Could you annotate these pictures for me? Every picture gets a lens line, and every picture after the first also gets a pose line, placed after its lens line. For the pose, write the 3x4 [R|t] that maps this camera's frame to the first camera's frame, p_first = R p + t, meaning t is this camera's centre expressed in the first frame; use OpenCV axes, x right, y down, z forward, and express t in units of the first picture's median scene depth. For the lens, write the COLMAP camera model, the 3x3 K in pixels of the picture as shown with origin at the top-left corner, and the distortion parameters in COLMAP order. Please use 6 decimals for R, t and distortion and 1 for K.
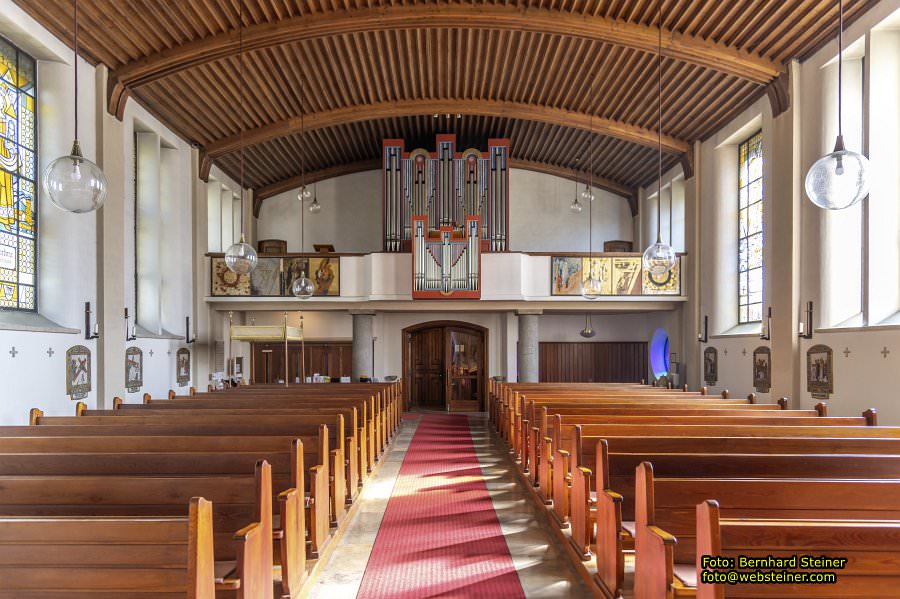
lens RADIAL K [[633.0, 0, 443.0], [0, 633.0, 303.0], [0, 0, 1]] dist [0.019450, -0.005203]
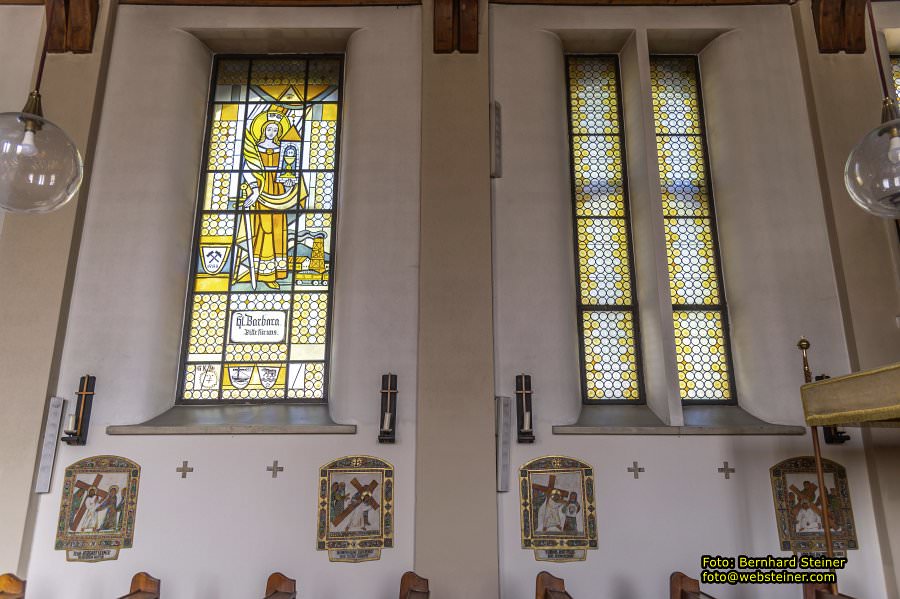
lens RADIAL K [[633.0, 0, 423.8], [0, 633.0, 293.2], [0, 0, 1]] dist [0.019450, -0.005203]
pose [[0.001745, -0.266839, -0.963740, -0.006968], [0.080477, 0.960653, -0.265839, 0.057577], [0.996755, -0.077095, 0.023151, 0.741762]]
